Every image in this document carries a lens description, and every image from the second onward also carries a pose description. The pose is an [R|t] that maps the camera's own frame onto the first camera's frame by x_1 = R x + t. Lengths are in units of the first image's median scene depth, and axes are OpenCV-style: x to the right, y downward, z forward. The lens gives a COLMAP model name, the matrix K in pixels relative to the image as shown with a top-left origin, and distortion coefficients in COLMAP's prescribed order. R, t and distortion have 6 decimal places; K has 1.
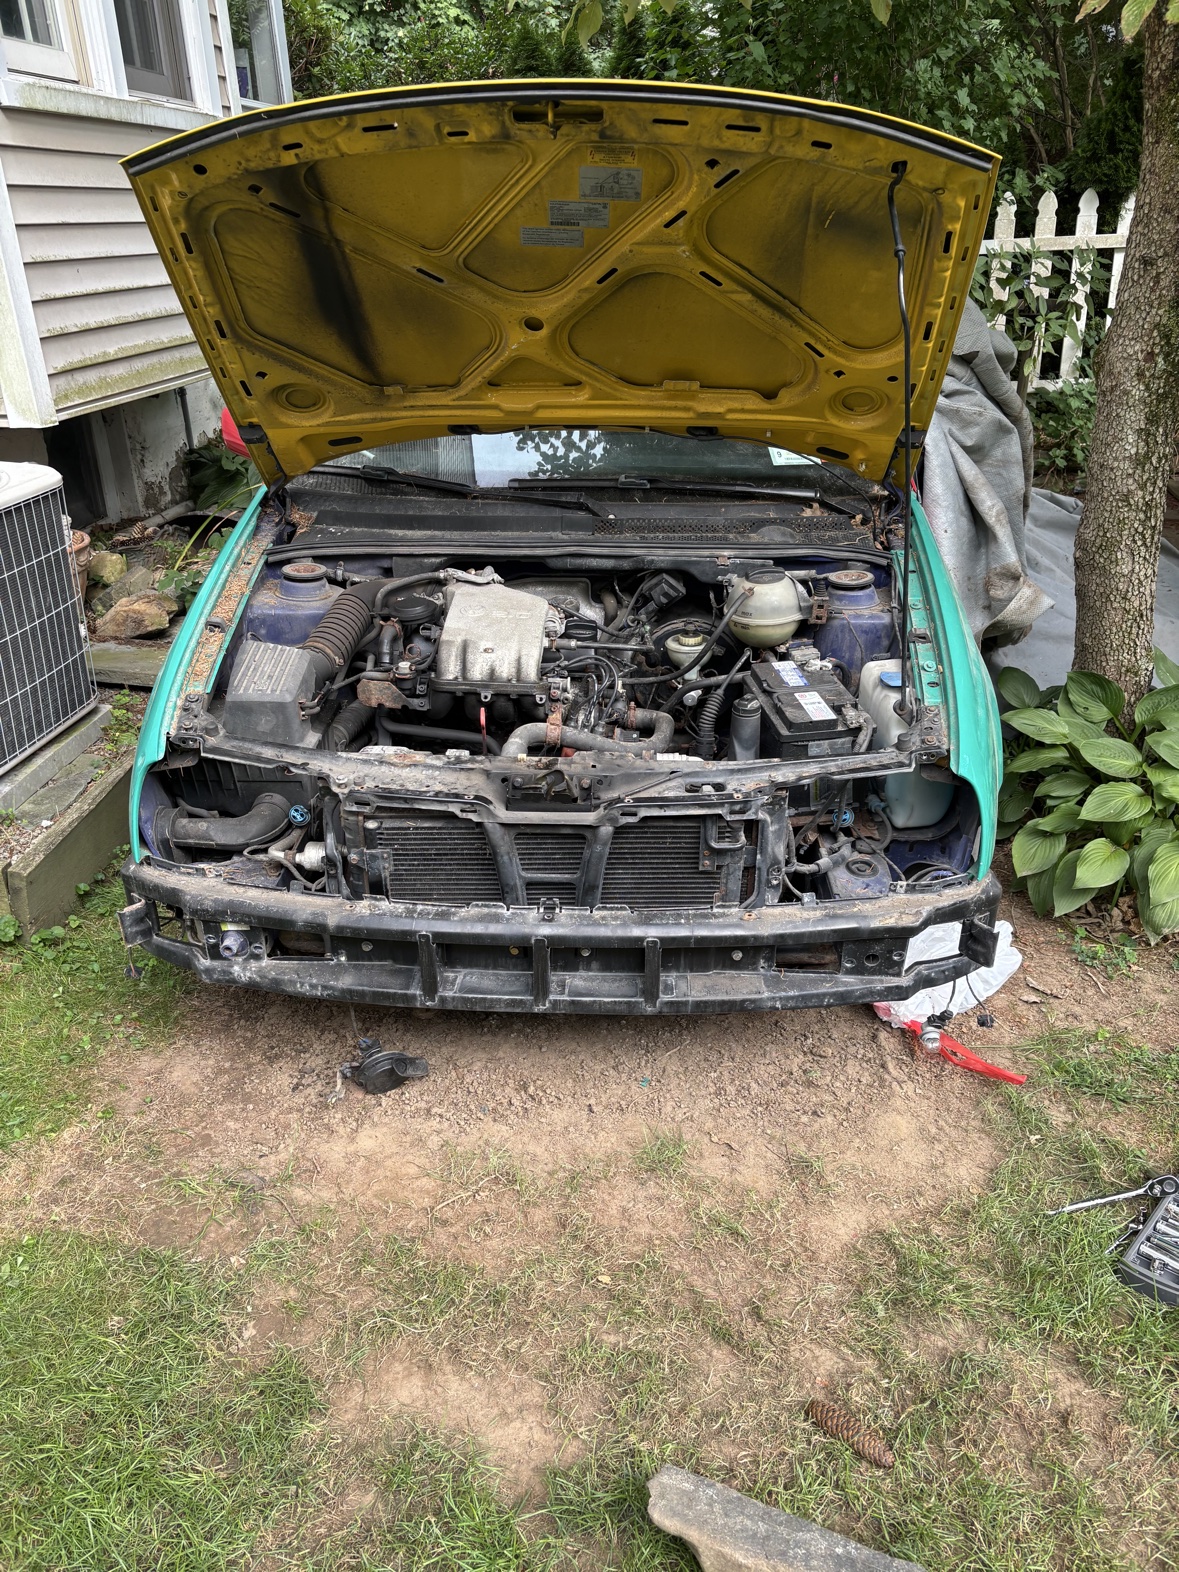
lens RADIAL K [[1224.3, 0, 581.2], [0, 1224.3, 802.3], [0, 0, 1]] dist [0.058511, -0.060963]
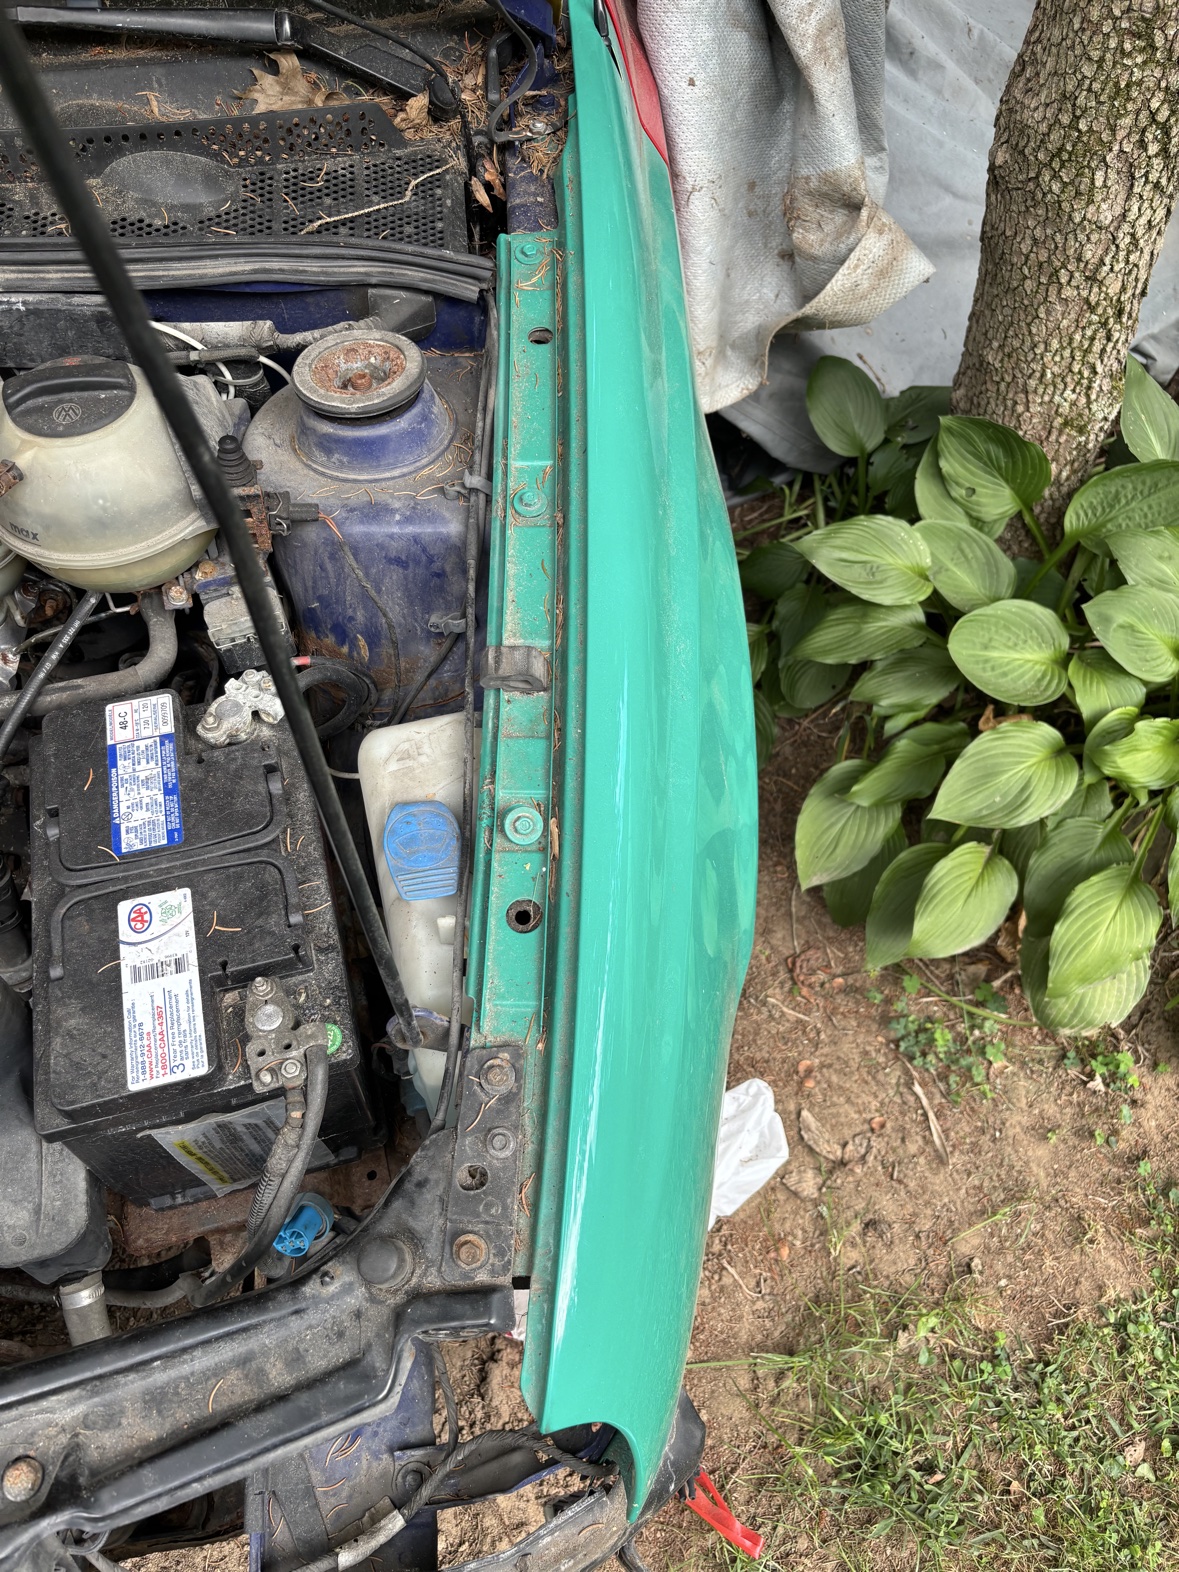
lens RADIAL K [[1224.3, 0, 581.2], [0, 1224.3, 802.3], [0, 0, 1]] dist [0.058511, -0.060963]
pose [[0.991602, -0.076266, 0.104442, 0.220987], [0.020115, 0.888730, 0.457989, -0.216918], [-0.127750, -0.452042, 0.882801, 0.601343]]
